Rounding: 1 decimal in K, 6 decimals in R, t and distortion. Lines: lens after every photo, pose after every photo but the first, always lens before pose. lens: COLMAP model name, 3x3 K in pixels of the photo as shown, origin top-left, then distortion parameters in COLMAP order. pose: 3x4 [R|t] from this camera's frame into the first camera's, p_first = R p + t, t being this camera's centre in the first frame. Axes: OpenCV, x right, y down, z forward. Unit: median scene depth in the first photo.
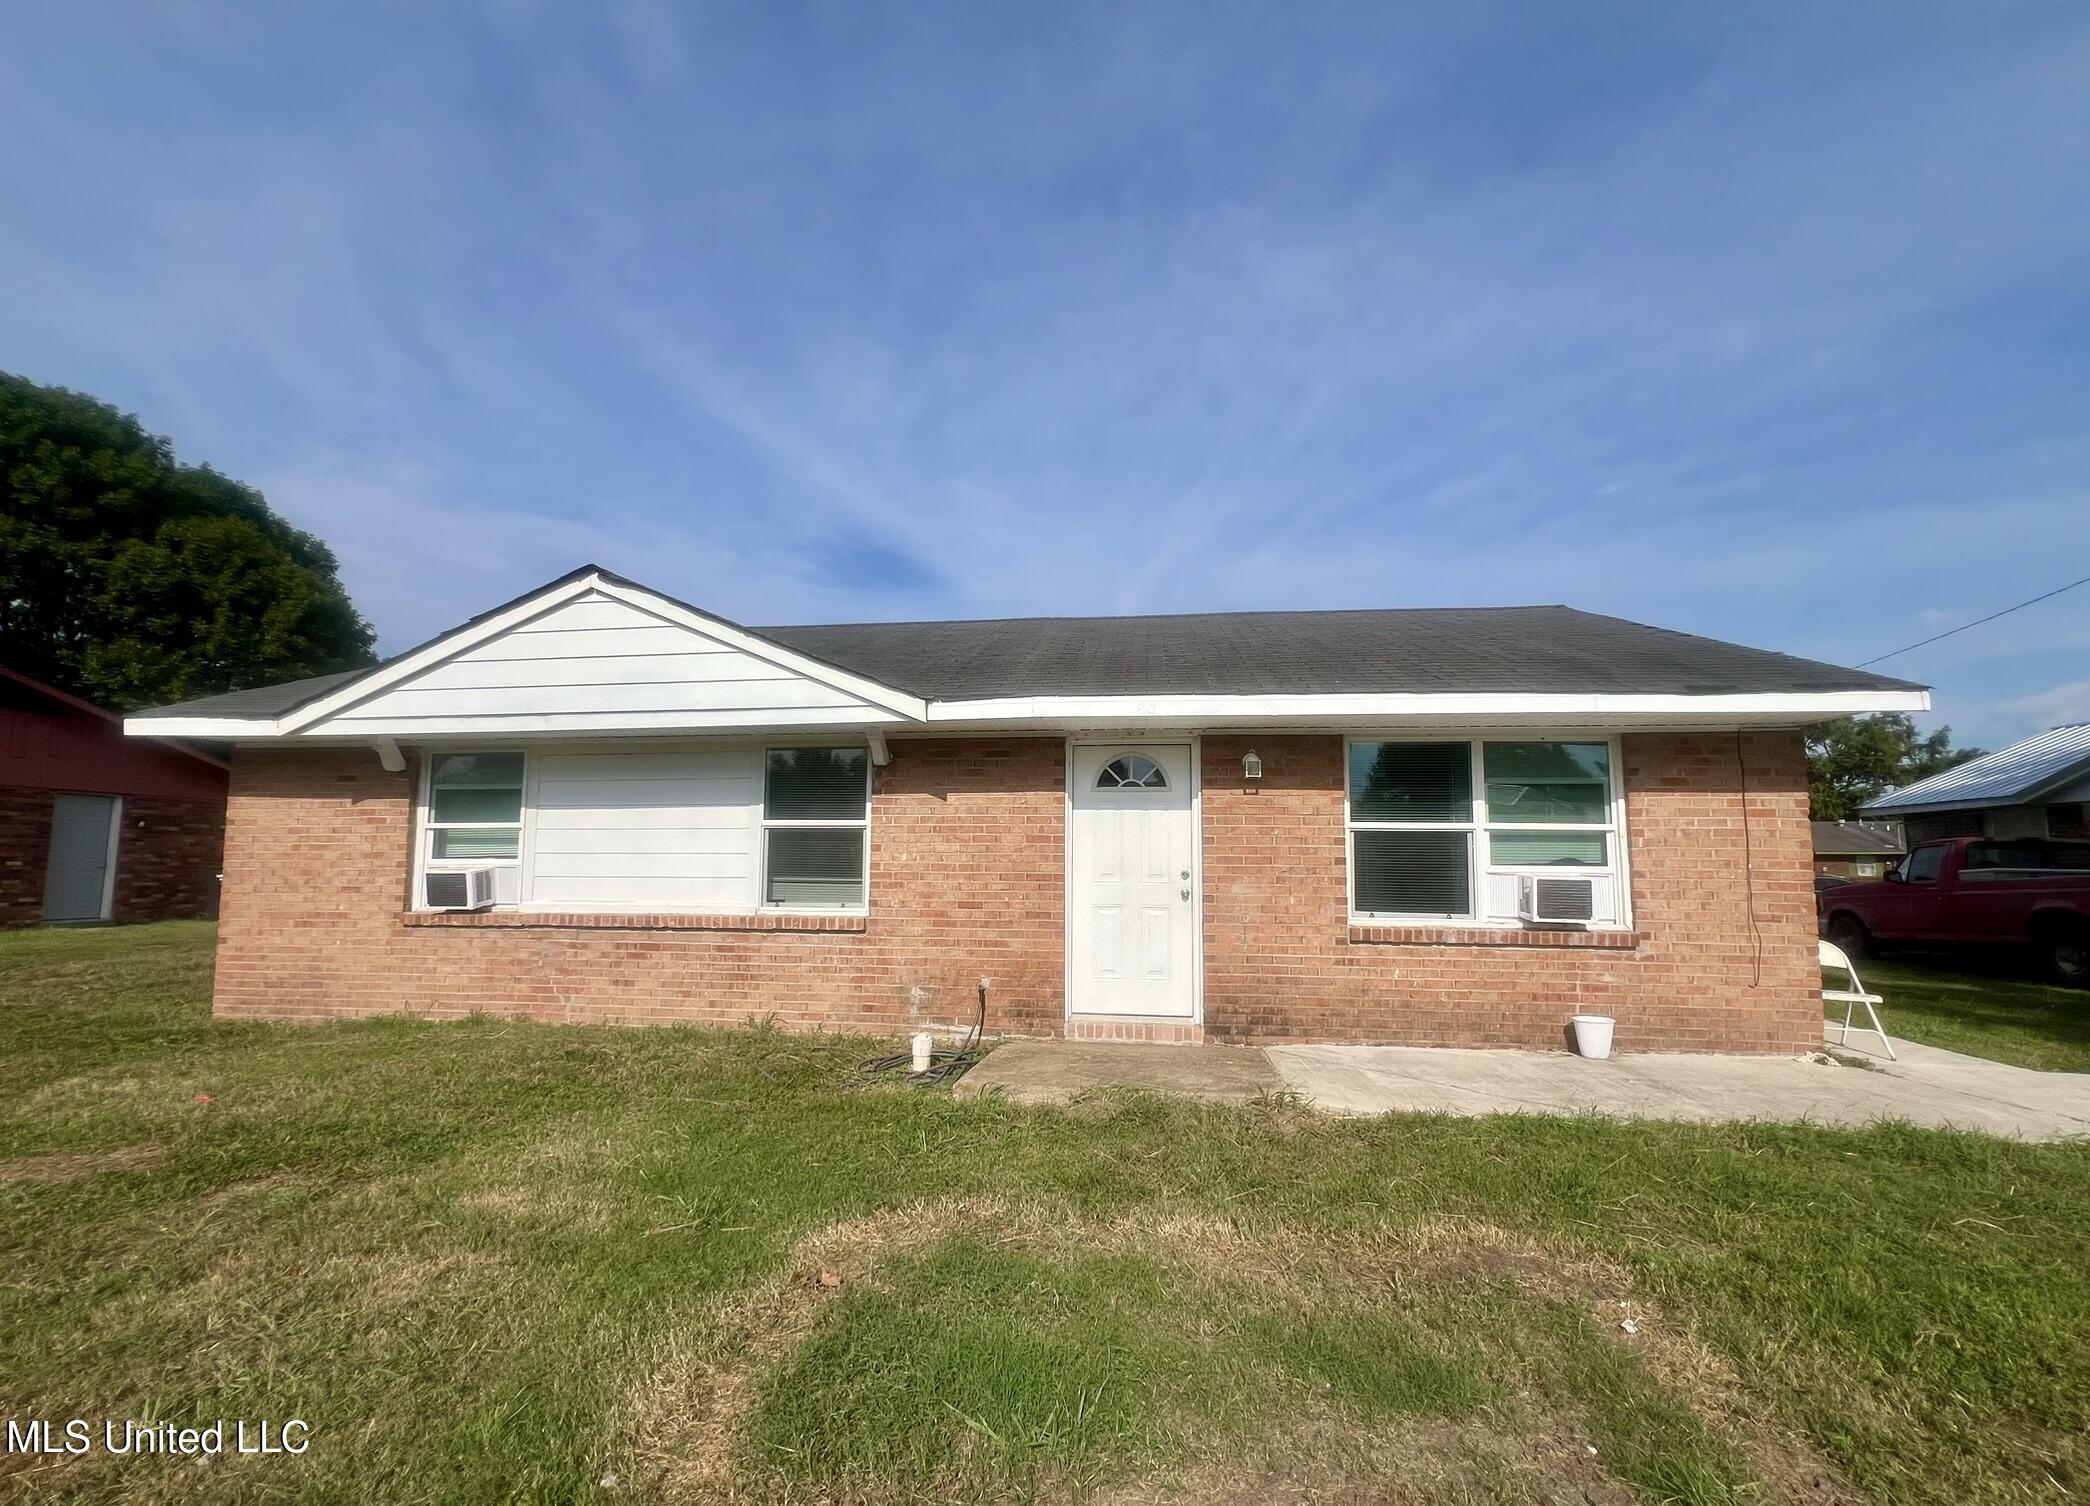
lens RADIAL K [[1155.9, 0, 1045.0], [0, 1155.9, 753.0], [0, 0, 1]] dist [-0.011995, -0.001807]
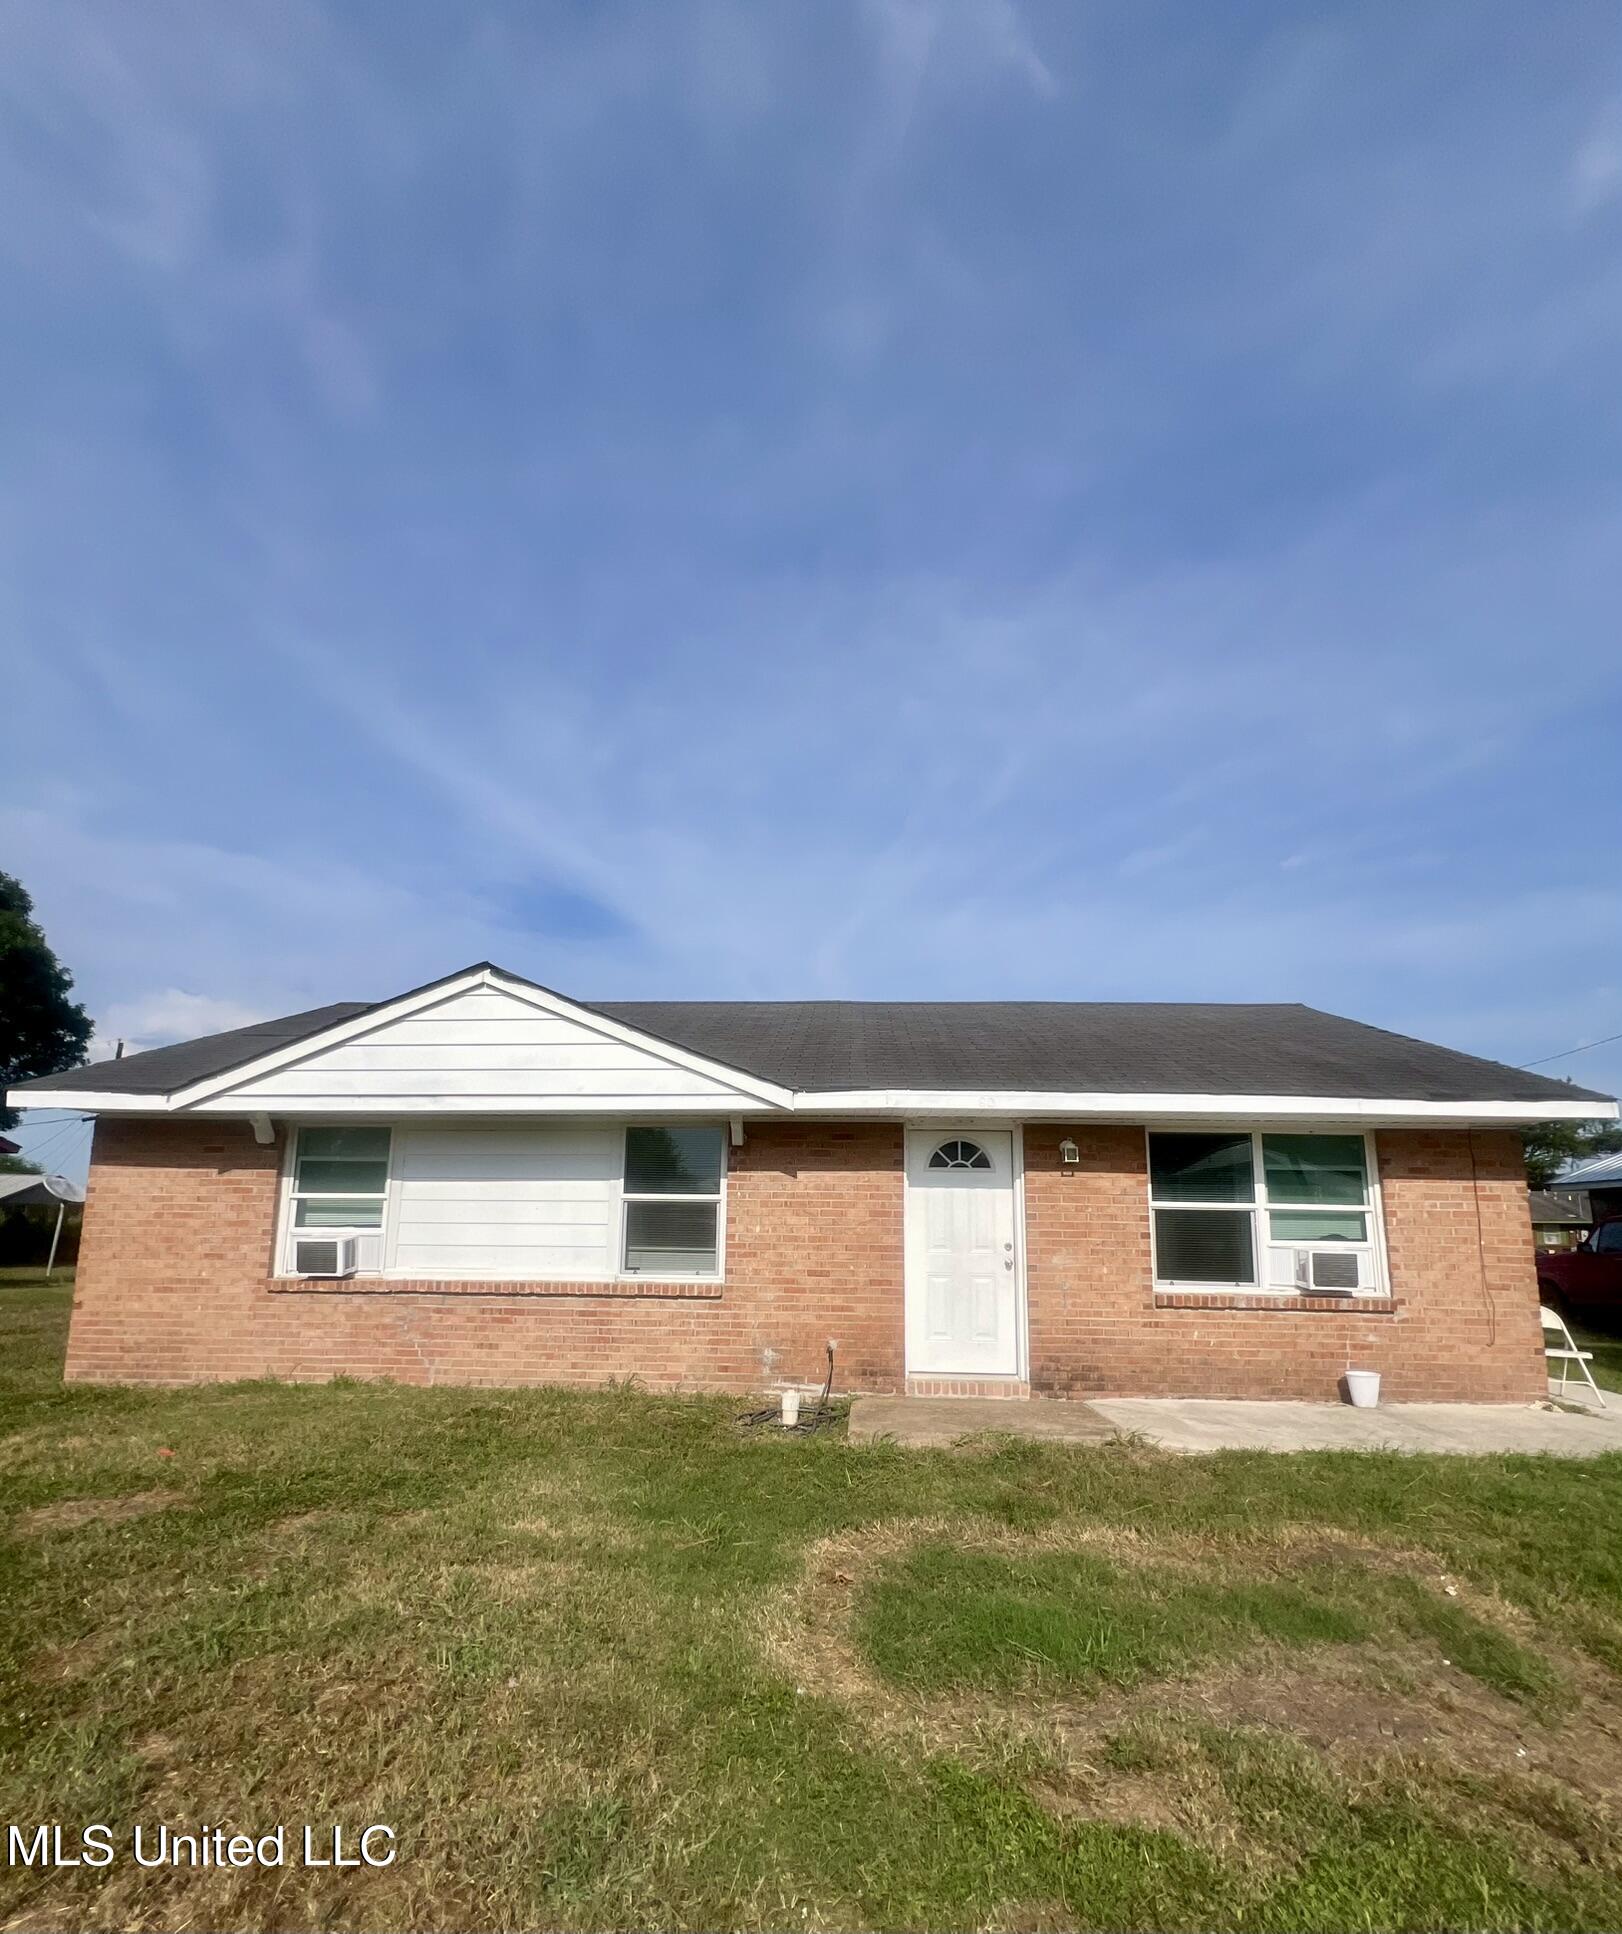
lens RADIAL K [[1229.1, 0, 811.0], [0, 1229.1, 967.0], [0, 0, 1]] dist [-0.000674, -0.015216]
pose [[0.995745, 0.024907, 0.088722, -0.185290], [-0.014971, 0.993715, -0.110936, -0.031204], [-0.090928, 0.109136, 0.989859, -0.211728]]
